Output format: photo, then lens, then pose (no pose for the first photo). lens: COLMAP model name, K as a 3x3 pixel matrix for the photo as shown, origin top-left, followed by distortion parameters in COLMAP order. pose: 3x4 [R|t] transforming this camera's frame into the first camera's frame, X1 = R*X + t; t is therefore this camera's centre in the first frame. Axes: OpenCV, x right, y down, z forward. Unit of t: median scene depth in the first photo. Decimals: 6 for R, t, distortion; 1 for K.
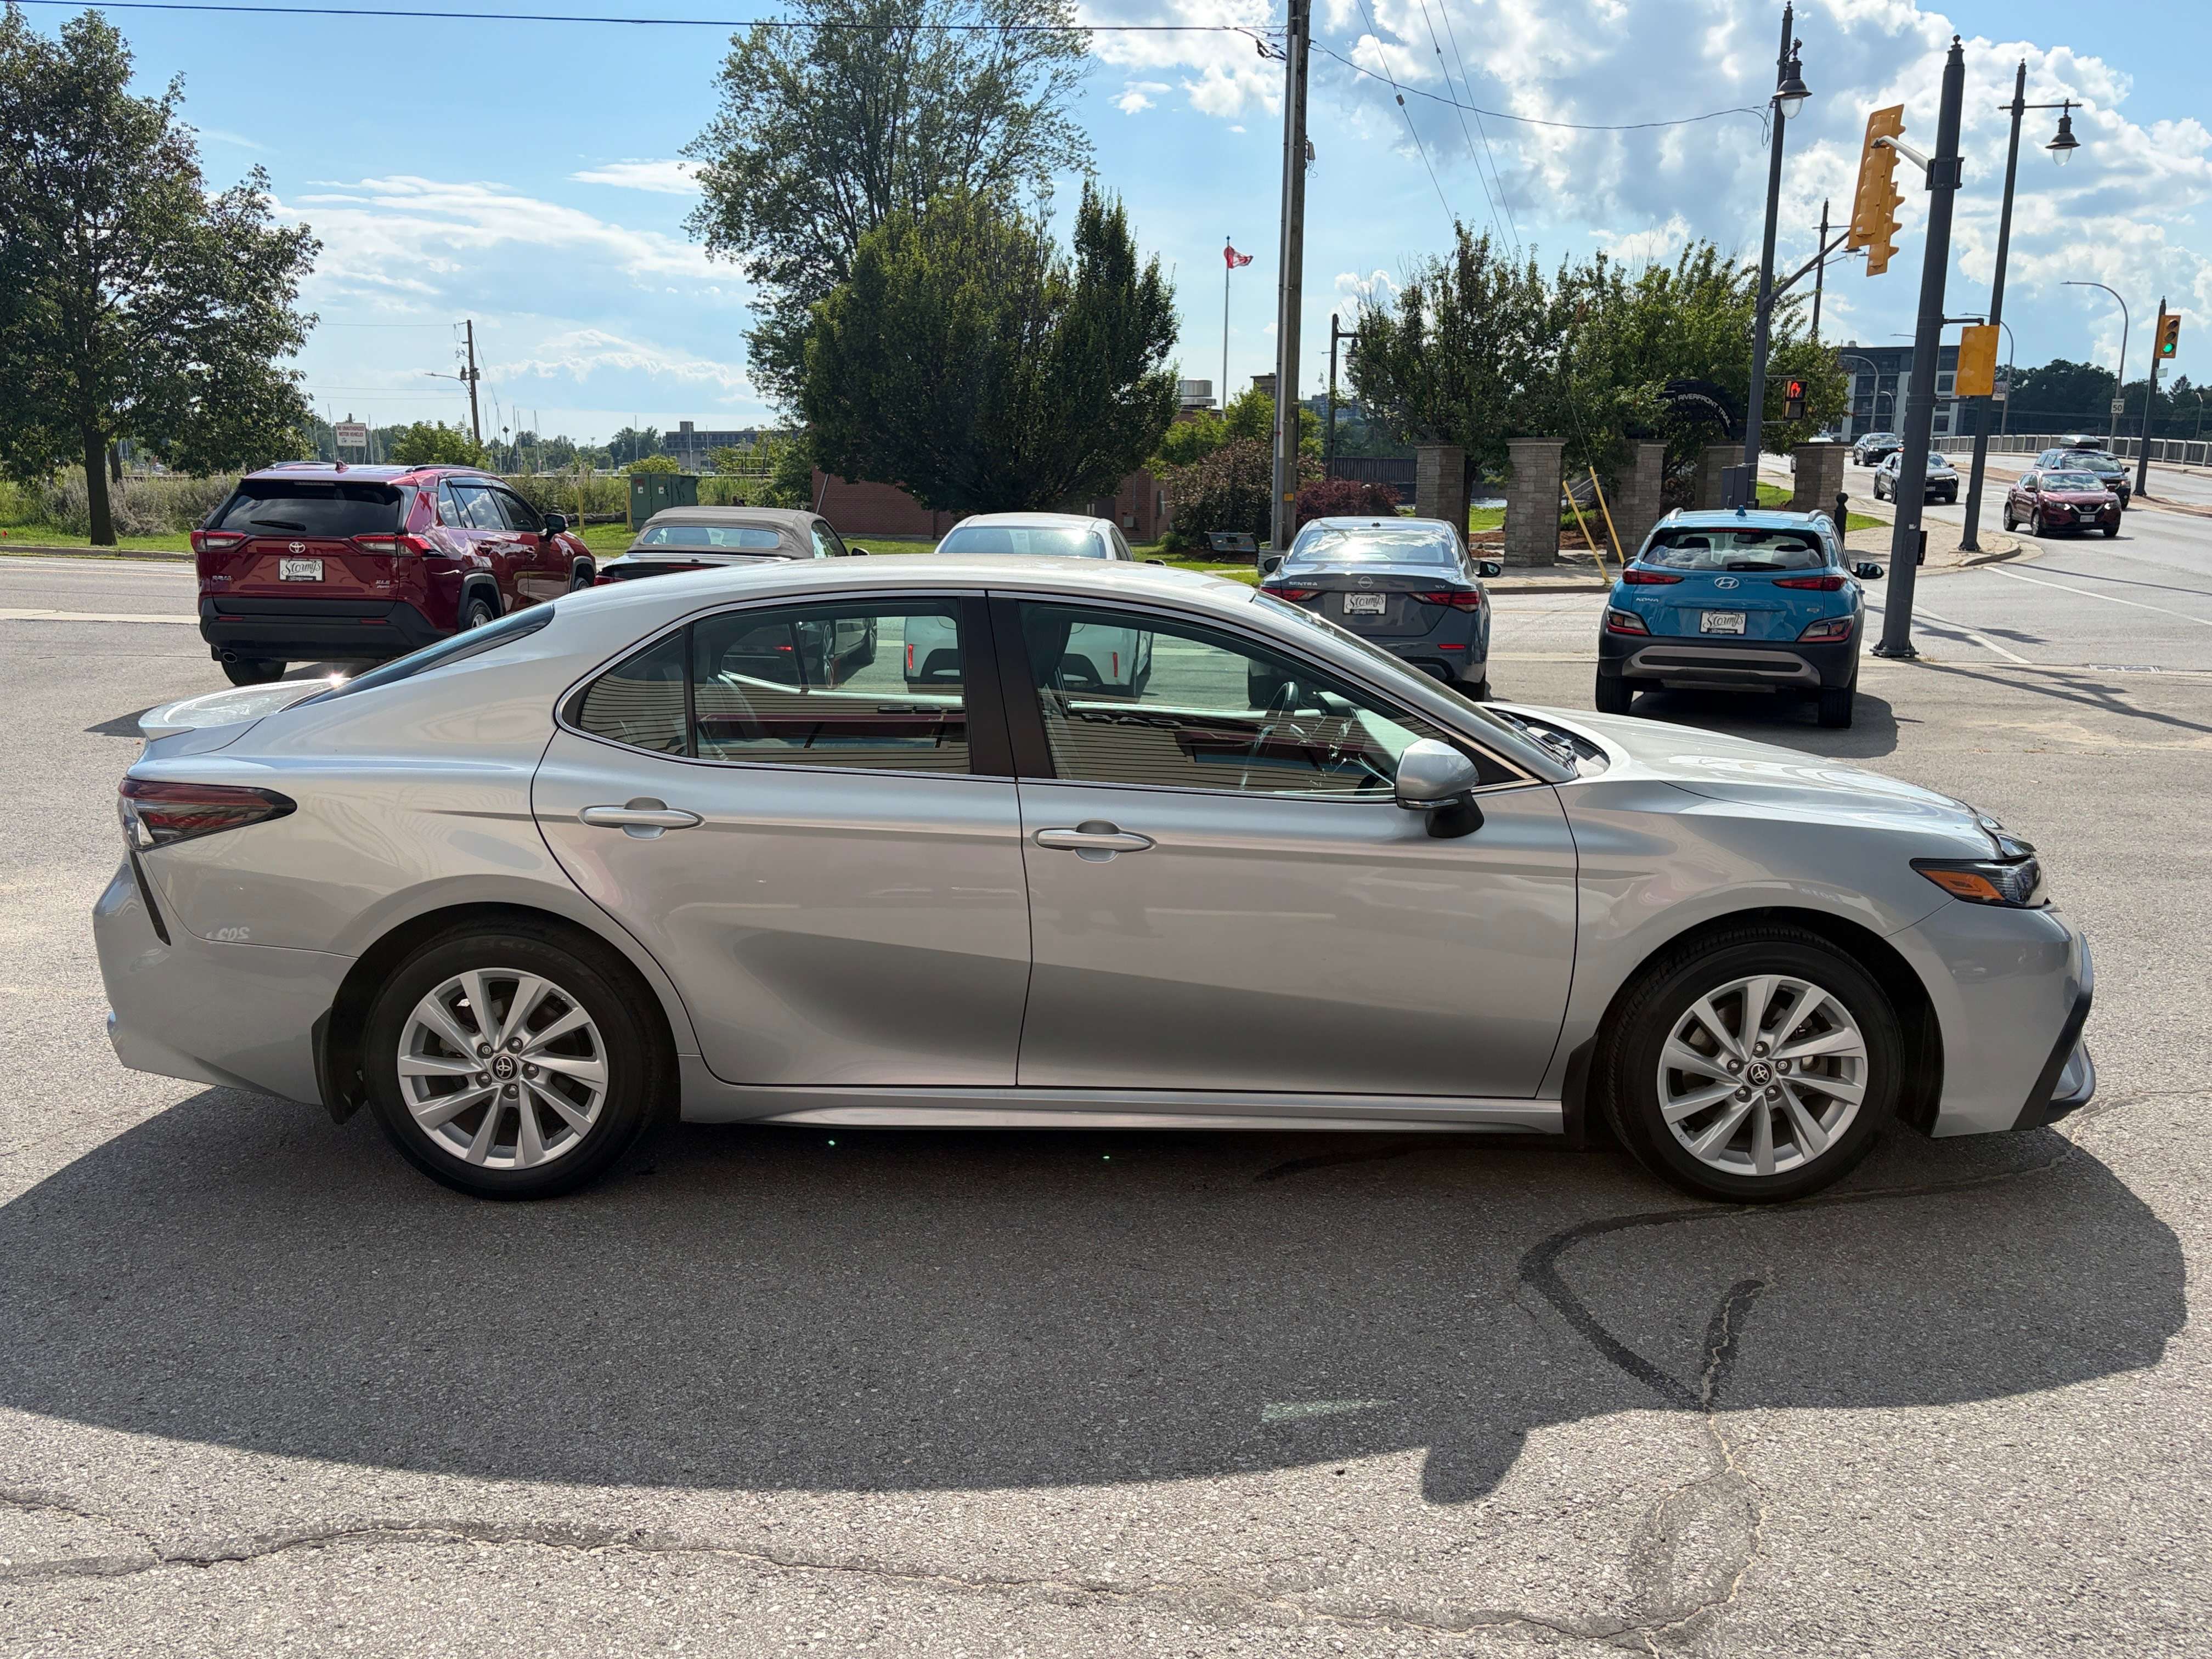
lens RADIAL K [[1745.7, 0, 1106.0], [0, 1745.7, 829.5], [0, 0, 1]] dist [0.012503, 0.008654]
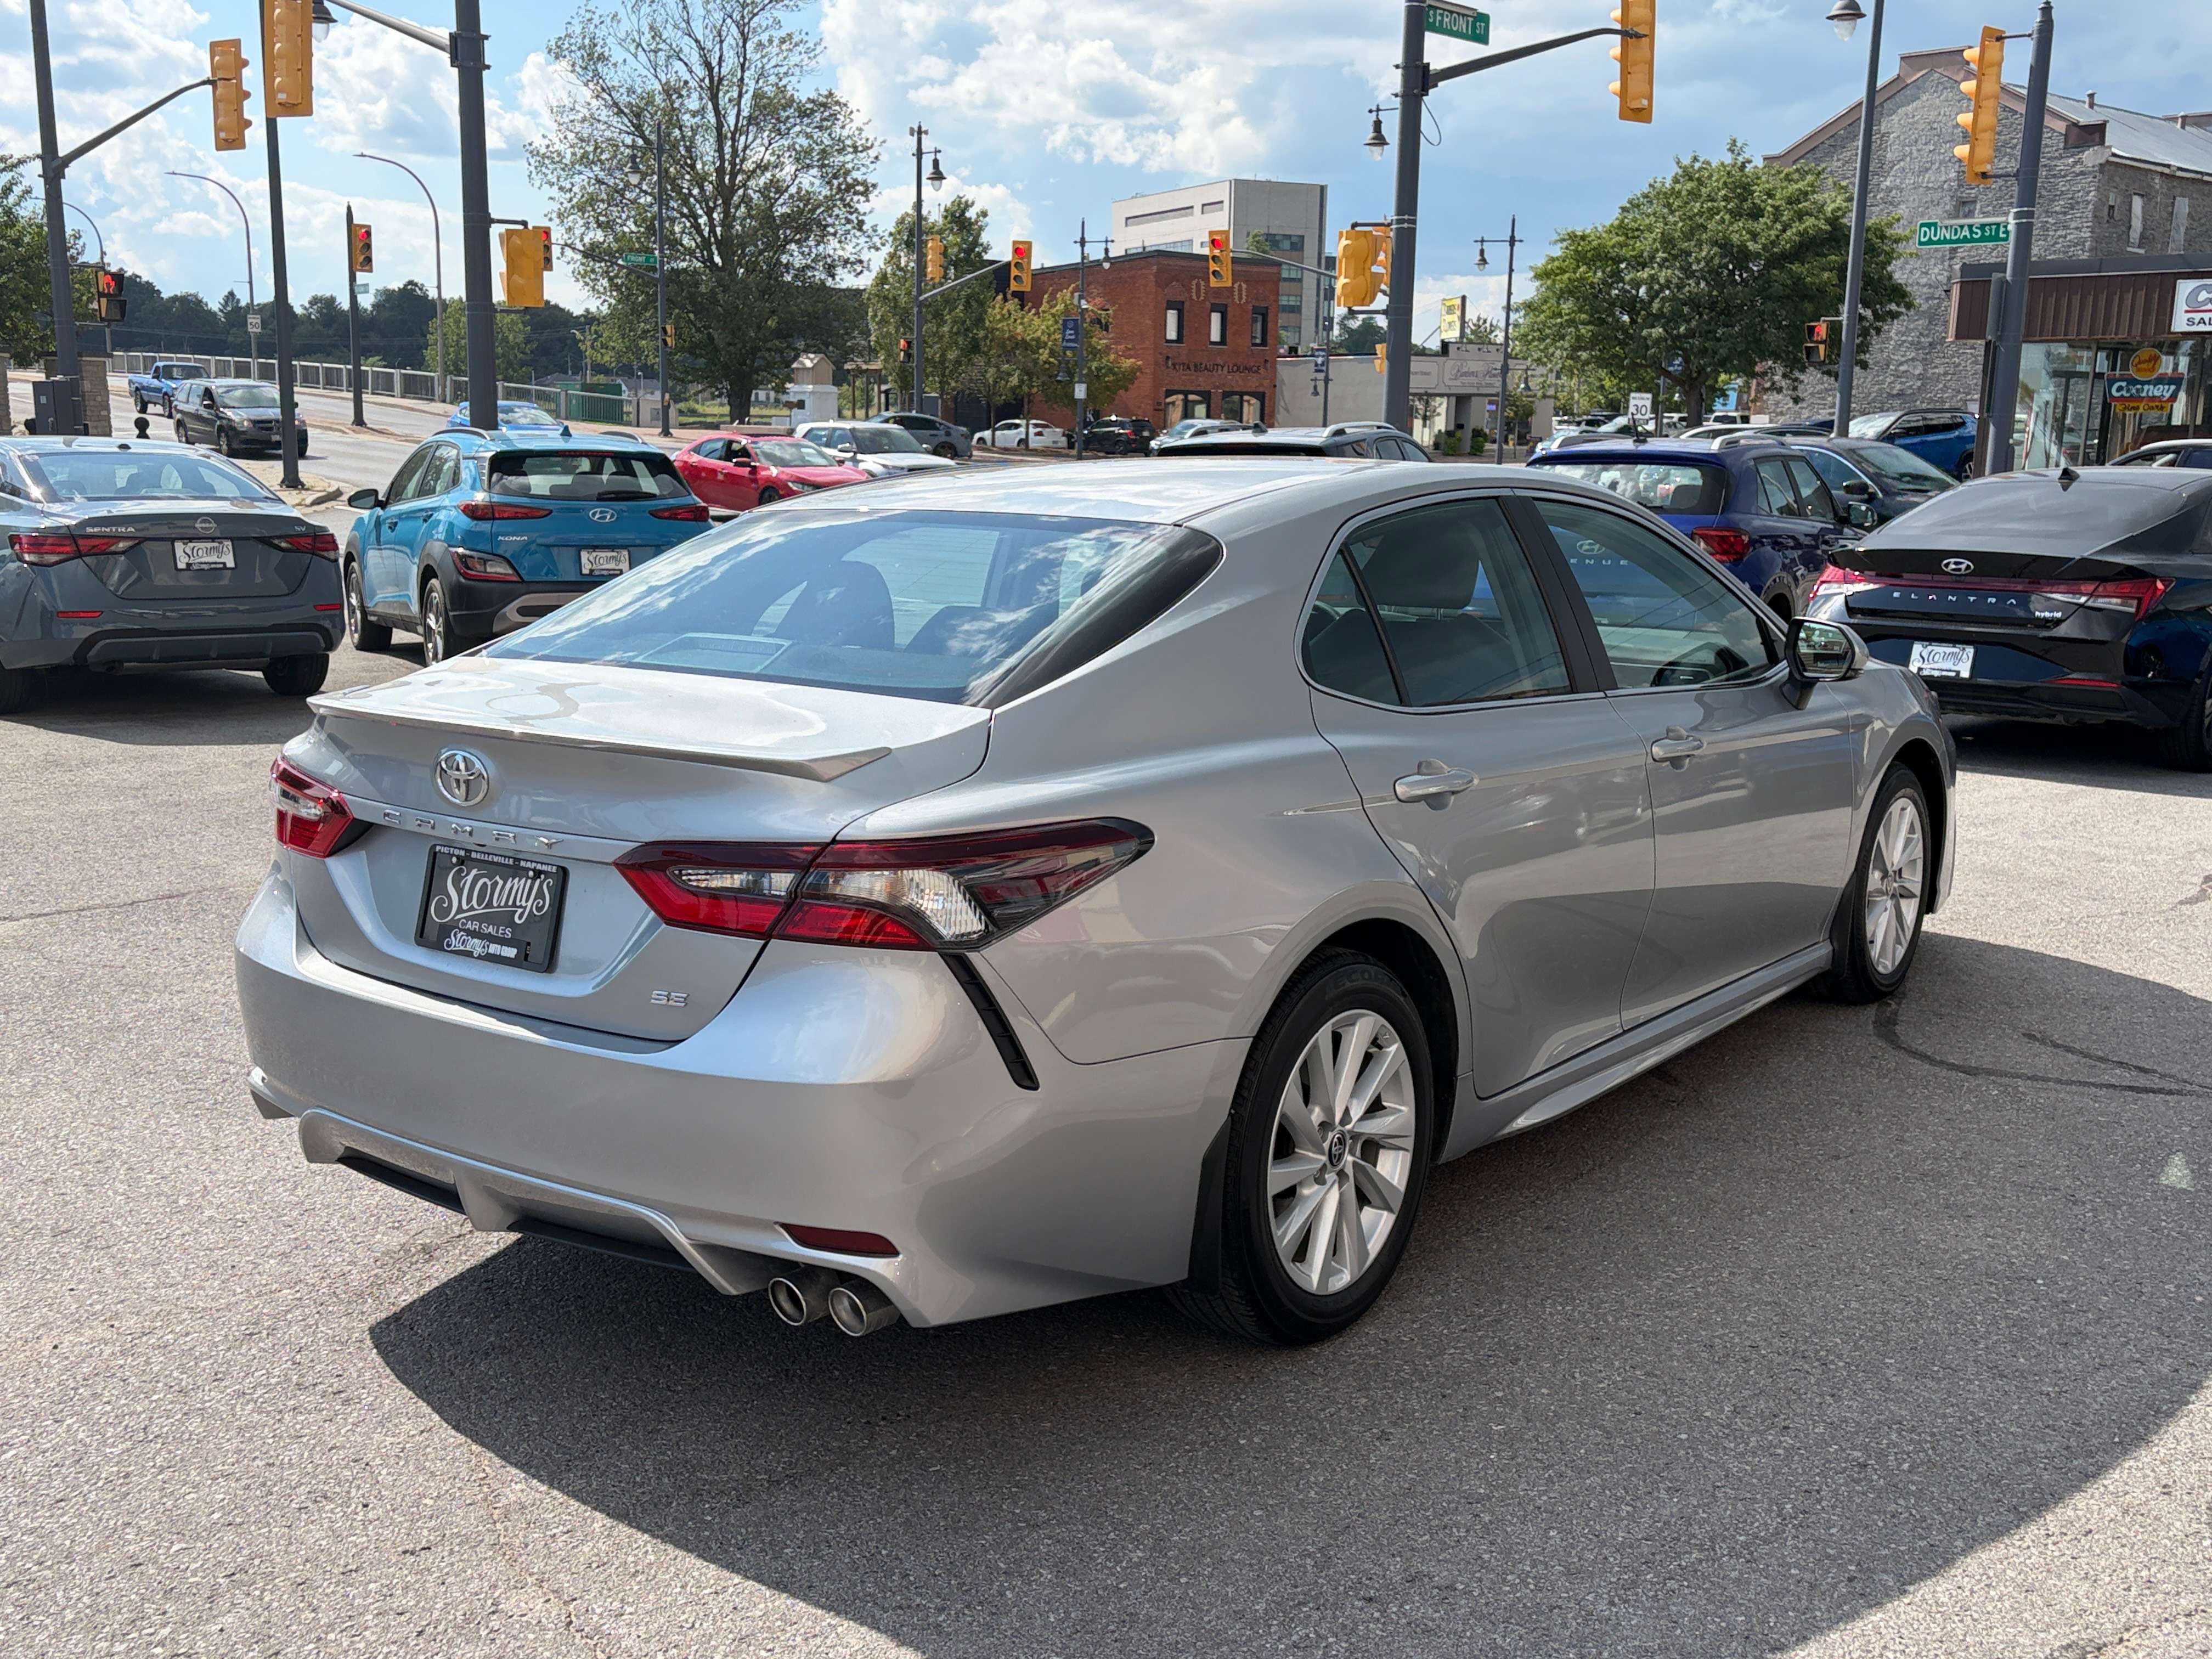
lens RADIAL K [[2178.2, 0, 1106.0], [0, 2178.2, 829.5], [0, 0, 1]] dist [0.032427, -0.021082]
pose [[0.597902, -0.137868, 0.789624, -0.362040], [0.142617, 0.987677, 0.064458, -0.022905], [-0.788780, 0.074074, 0.610196, 0.166411]]
